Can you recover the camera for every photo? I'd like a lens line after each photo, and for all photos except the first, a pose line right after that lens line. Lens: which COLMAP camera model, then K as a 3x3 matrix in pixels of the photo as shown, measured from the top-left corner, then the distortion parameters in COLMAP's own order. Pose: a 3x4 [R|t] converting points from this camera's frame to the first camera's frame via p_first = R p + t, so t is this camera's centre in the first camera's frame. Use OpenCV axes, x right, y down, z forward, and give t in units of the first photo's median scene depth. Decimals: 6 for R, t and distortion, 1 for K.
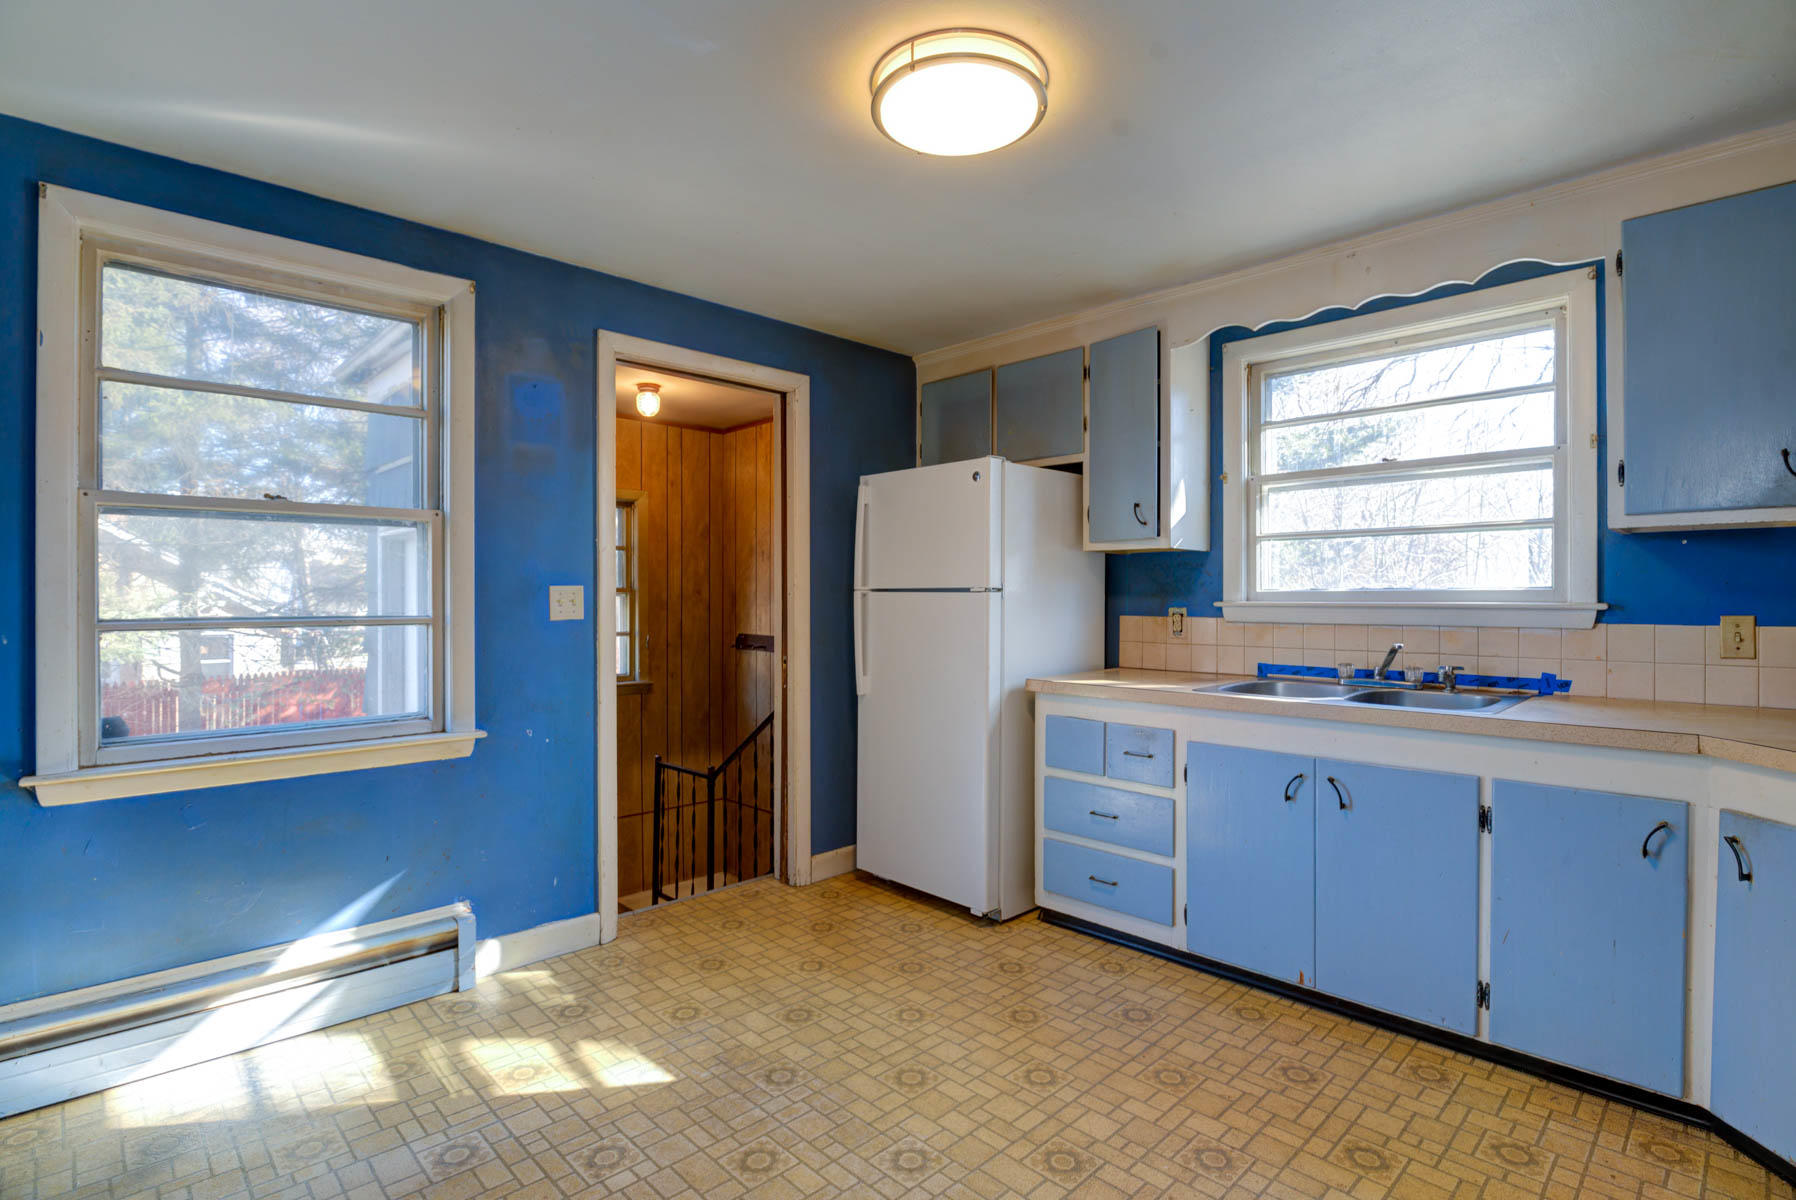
lens RADIAL K [[870.8, 0, 907.3], [0, 870.8, 602.4], [0, 0, 1]] dist [-0.021268, 0.000191]
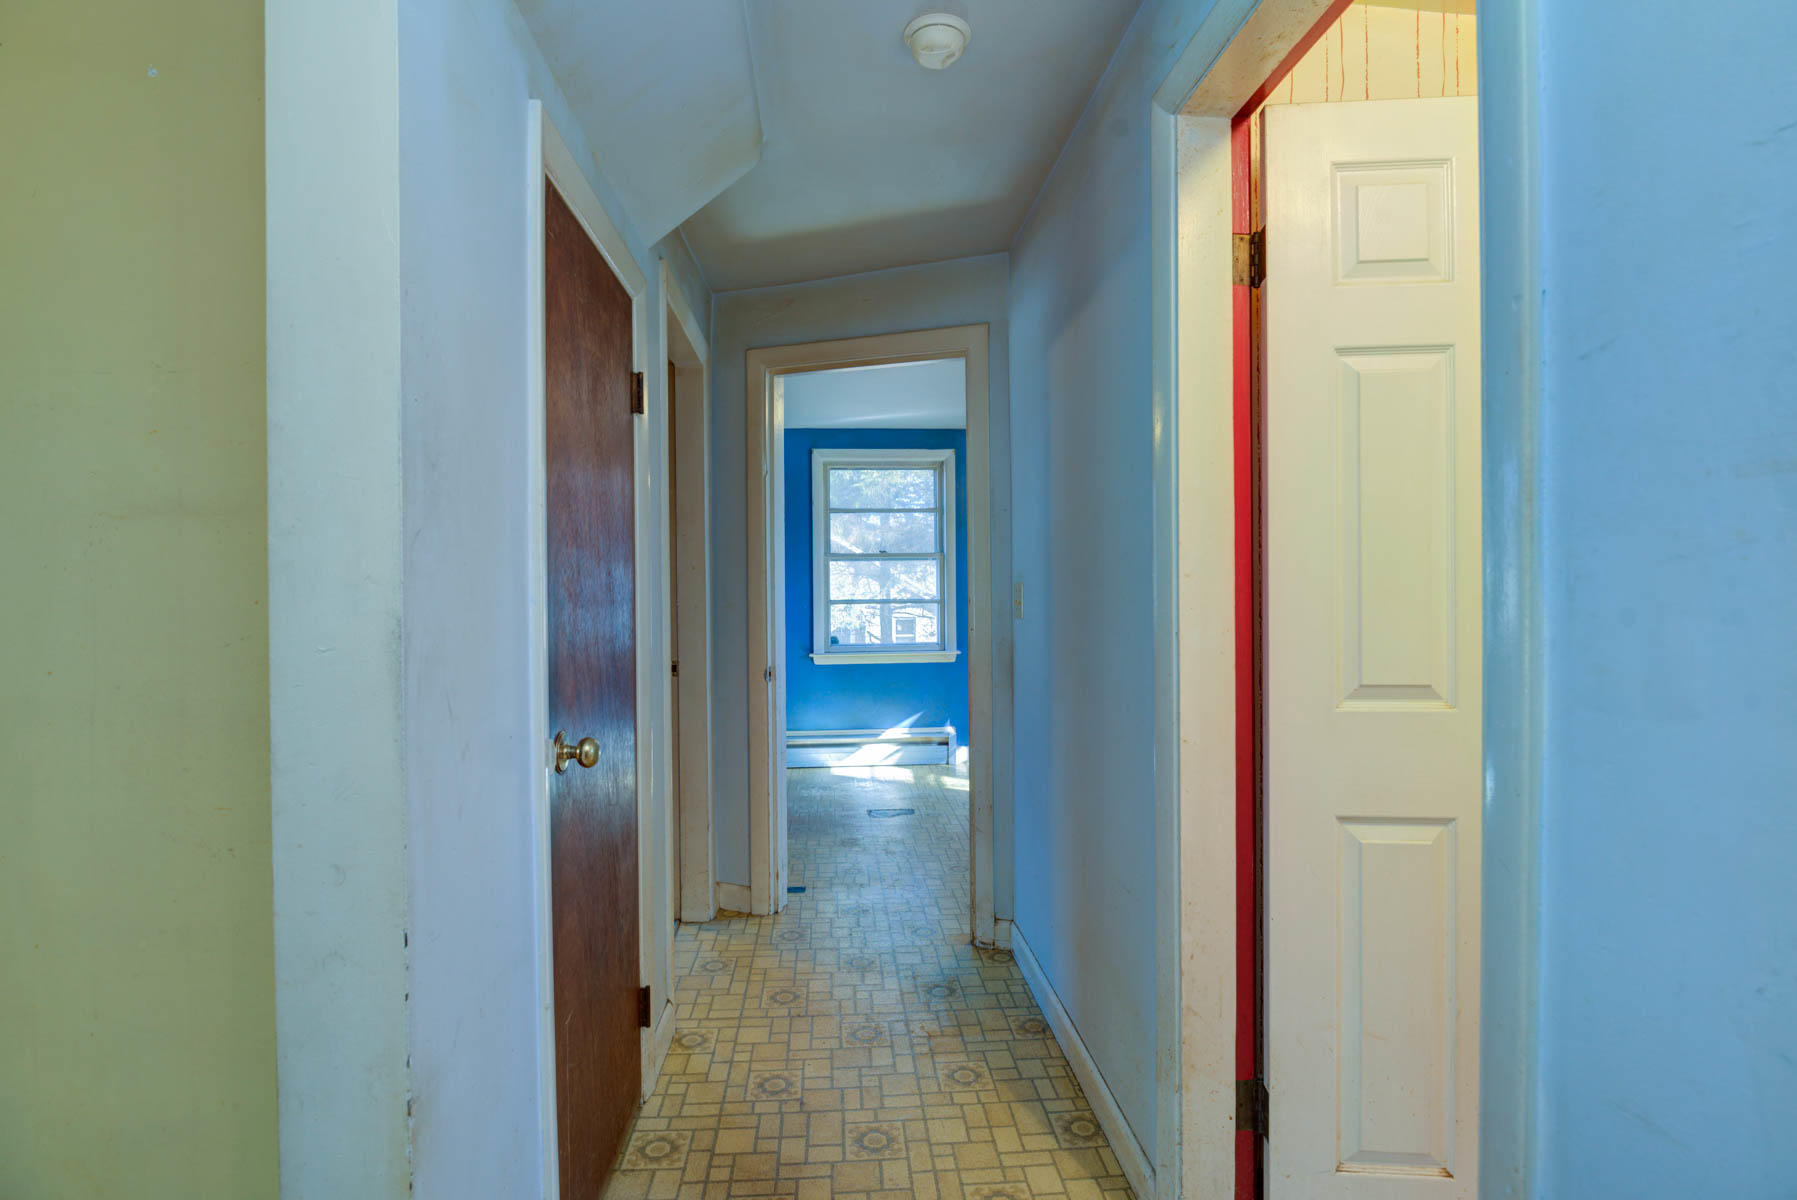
lens RADIAL K [[871.3, 0, 907.8], [0, 871.3, 602.4], [0, 0, 1]] dist [-0.021268, 0.000191]
pose [[0.771542, 0.003249, -0.636170, 0.940879], [0.003213, 0.999954, 0.009003, 0.003517], [0.636170, -0.008990, 0.771496, -0.915738]]
